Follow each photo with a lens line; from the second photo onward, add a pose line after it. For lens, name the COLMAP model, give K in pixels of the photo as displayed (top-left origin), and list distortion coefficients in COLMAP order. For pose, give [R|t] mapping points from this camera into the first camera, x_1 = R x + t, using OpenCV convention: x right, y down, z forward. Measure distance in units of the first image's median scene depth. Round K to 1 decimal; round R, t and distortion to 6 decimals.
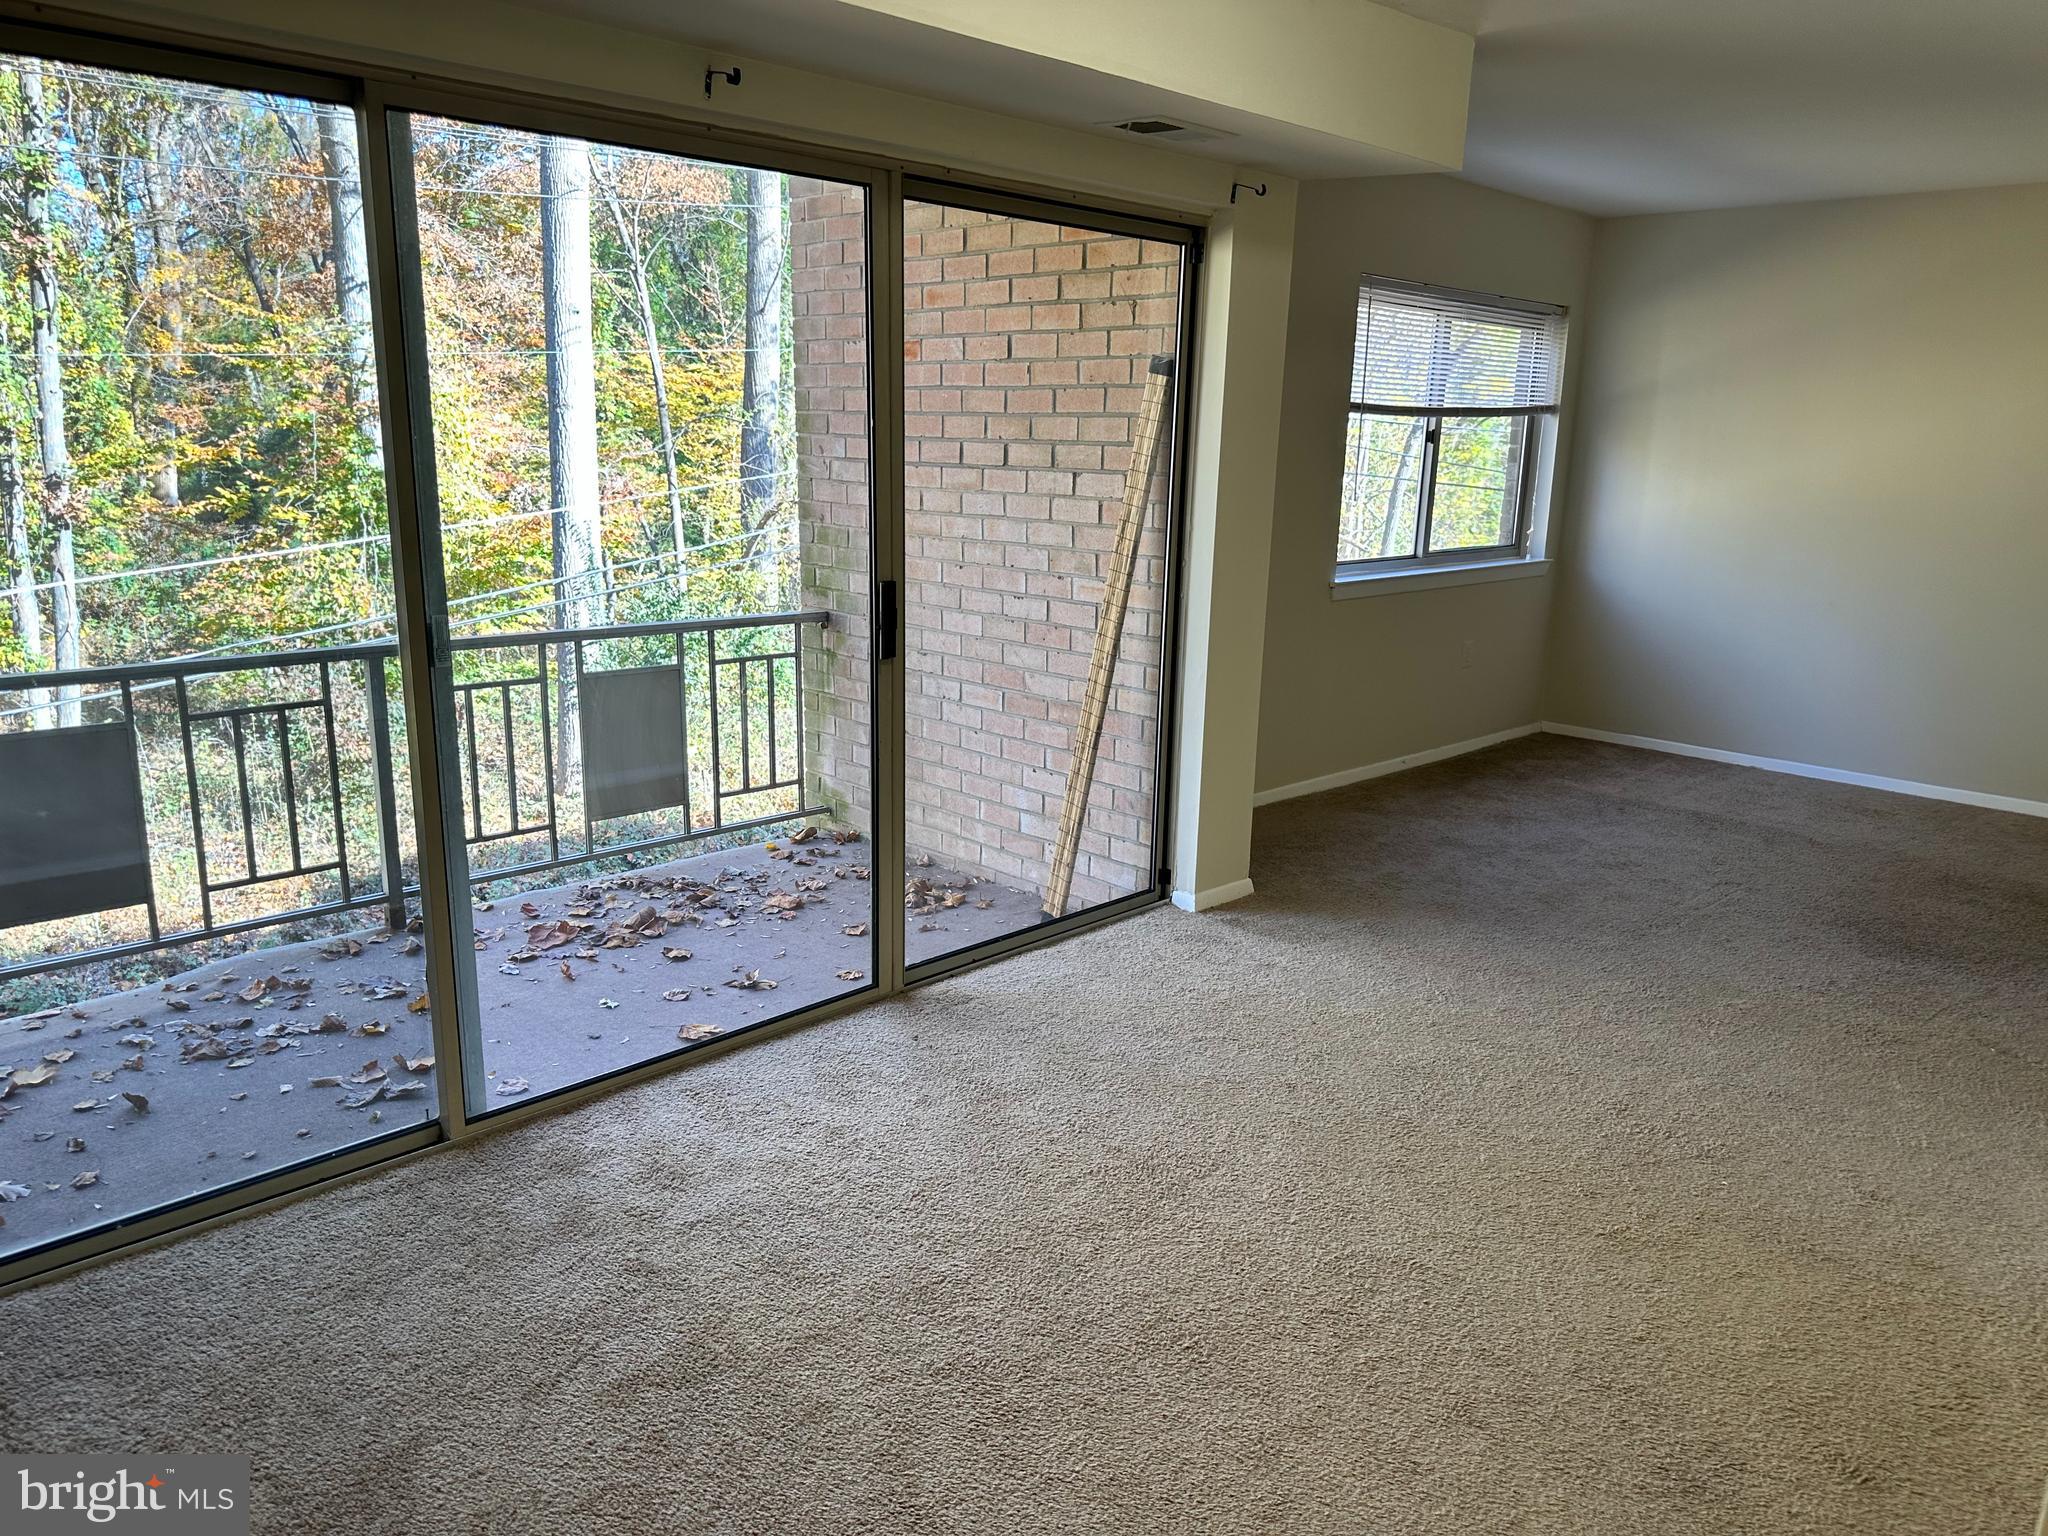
lens RADIAL K [[1452.9, 0, 1019.7], [0, 1452.9, 783.7], [0, 0, 1]] dist [0.053942, -0.061802]
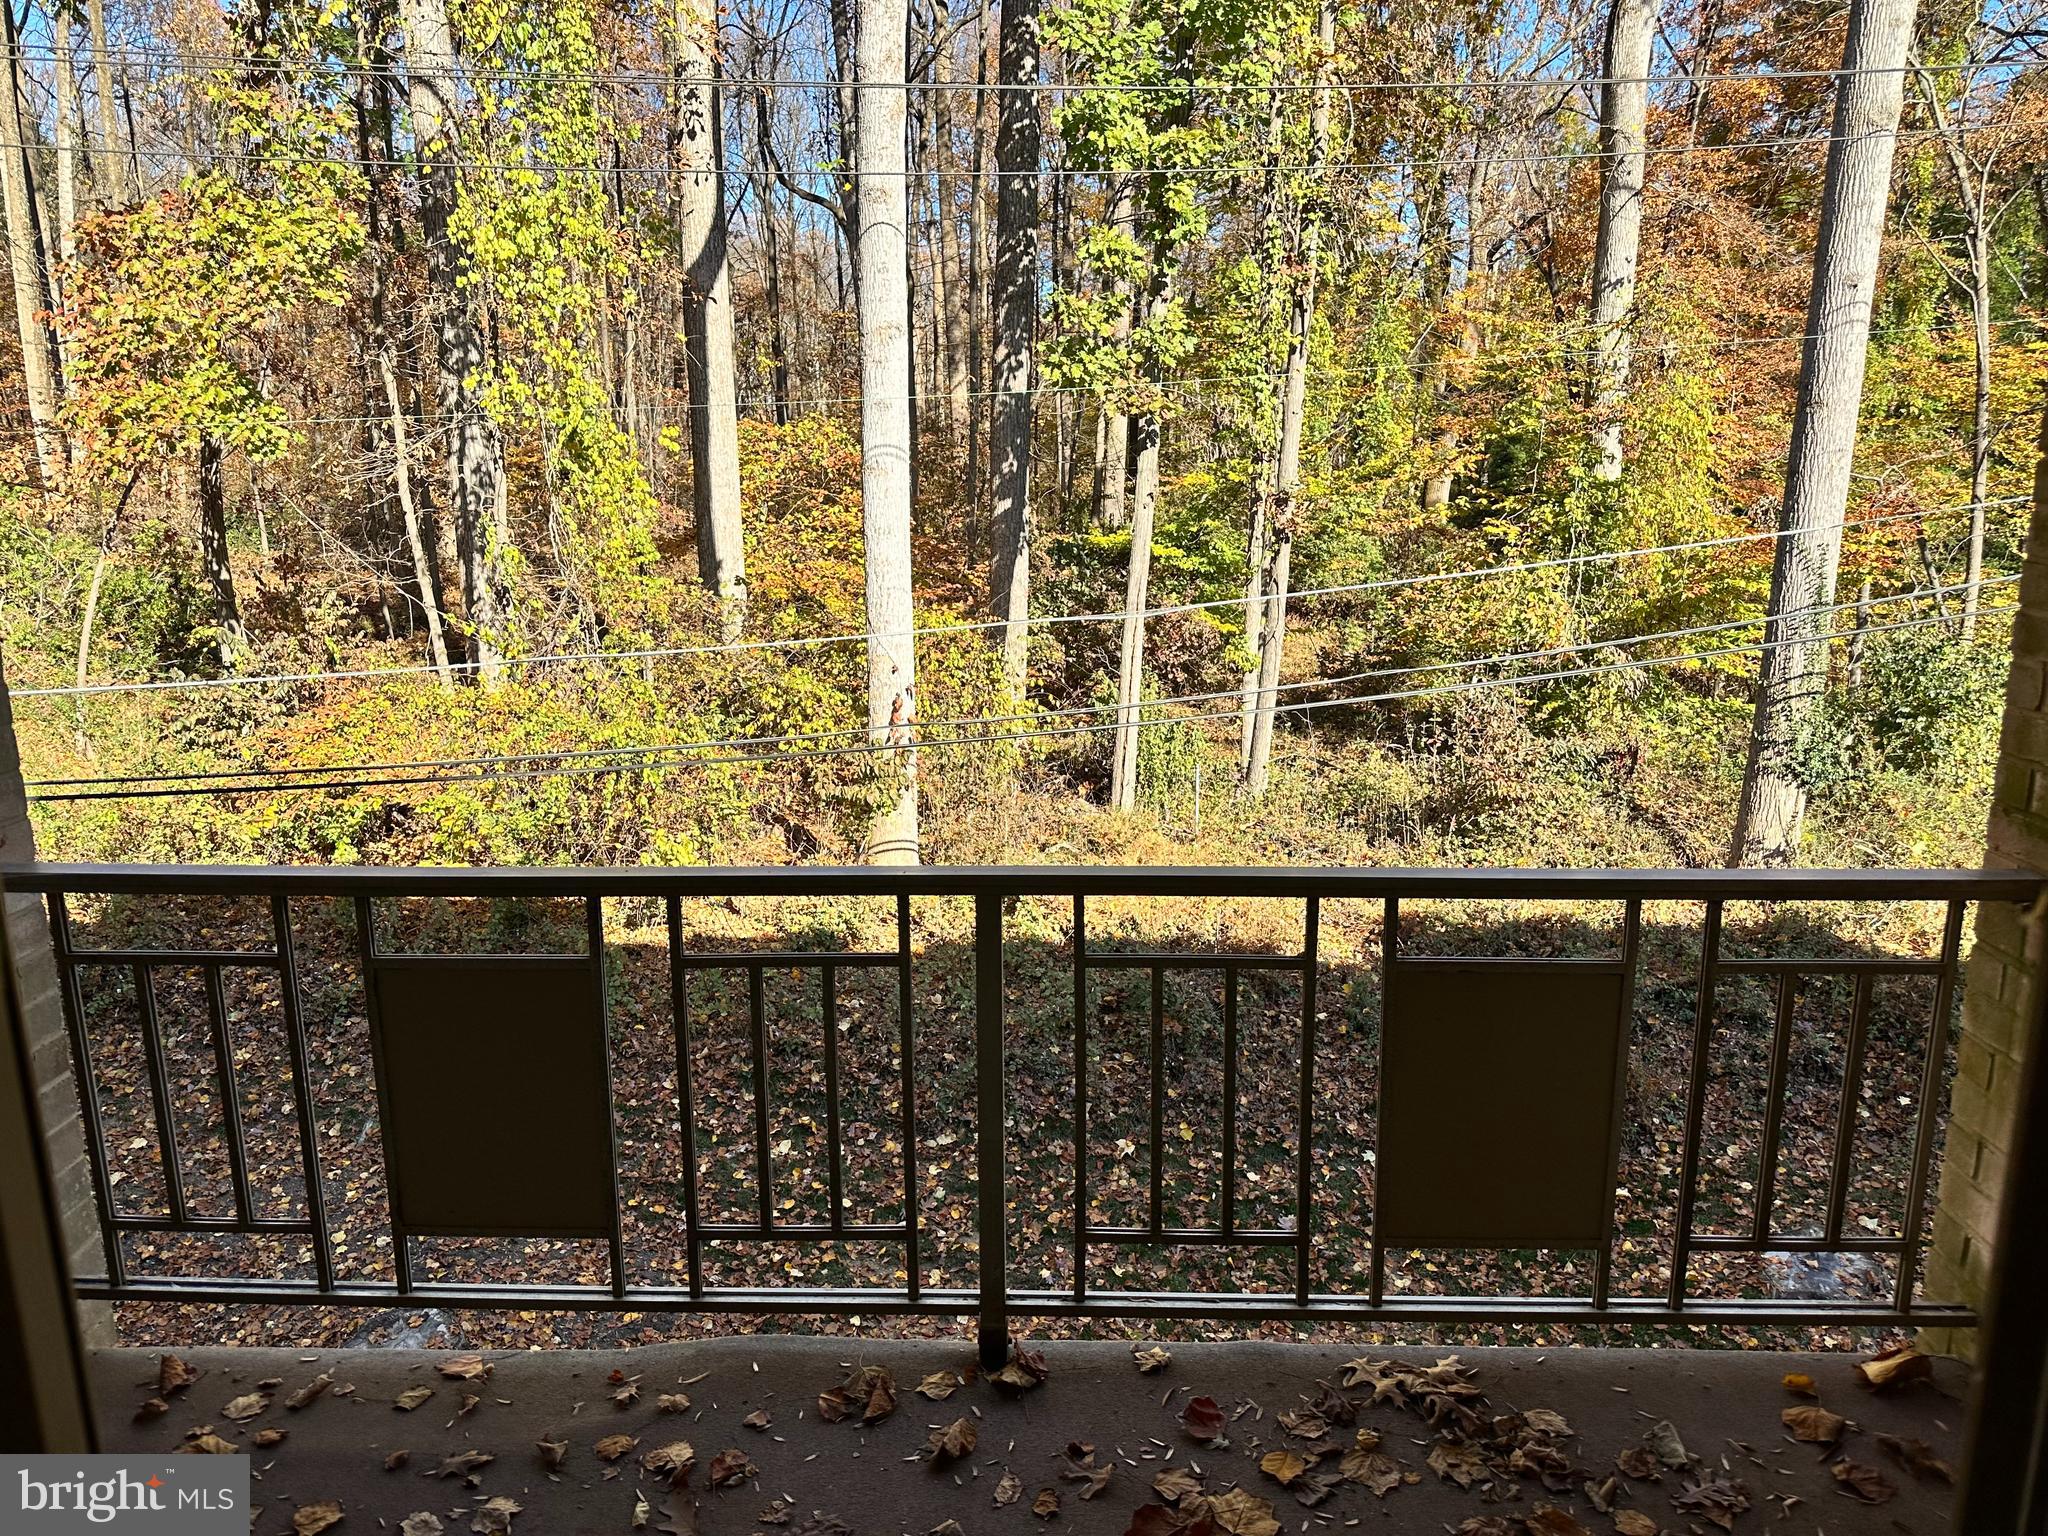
lens RADIAL K [[1452.9, 0, 1018.6], [0, 1452.9, 763.5], [0, 0, 1]] dist [0.053942, -0.061802]
pose [[0.689366, 0.135086, -0.711706, -0.008764], [-0.146171, 0.988190, 0.045982, -0.027734], [0.709513, 0.072332, 0.700970, 0.107107]]
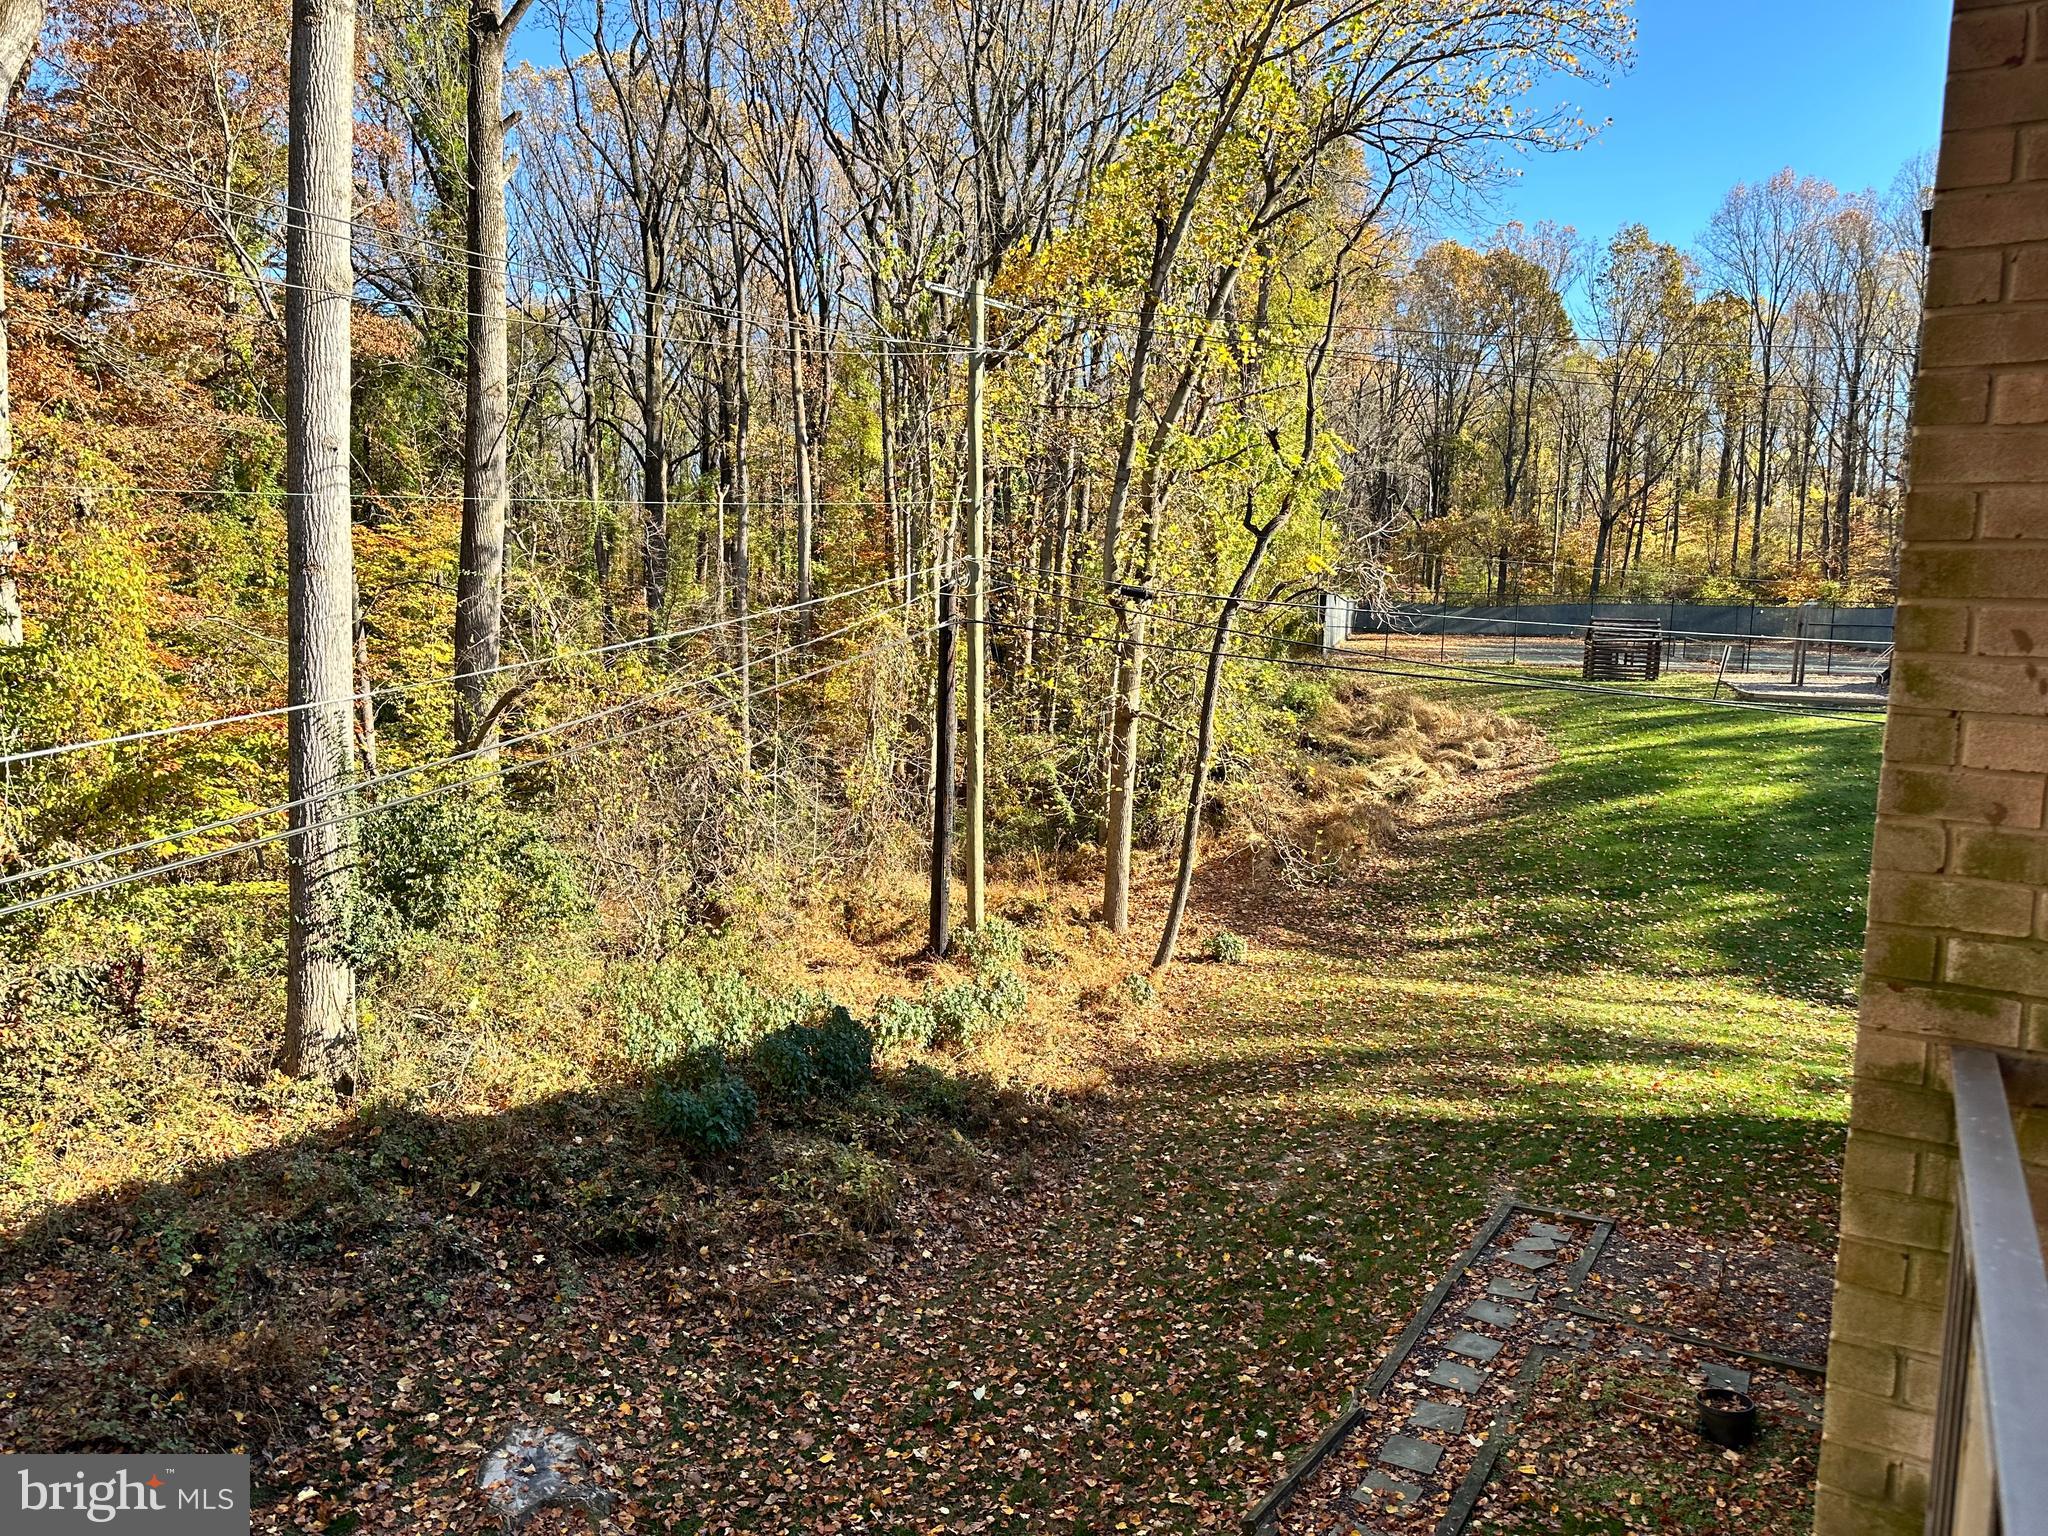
lens RADIAL K [[1452.9, 0, 1025.1], [0, 1452.9, 779.3], [0, 0, 1]] dist [0.053942, -0.061802]
pose [[0.972293, -0.022743, 0.232655, -0.103365], [0.049477, 0.992730, -0.109726, -0.034952], [-0.228468, 0.118196, 0.966350, 0.146518]]
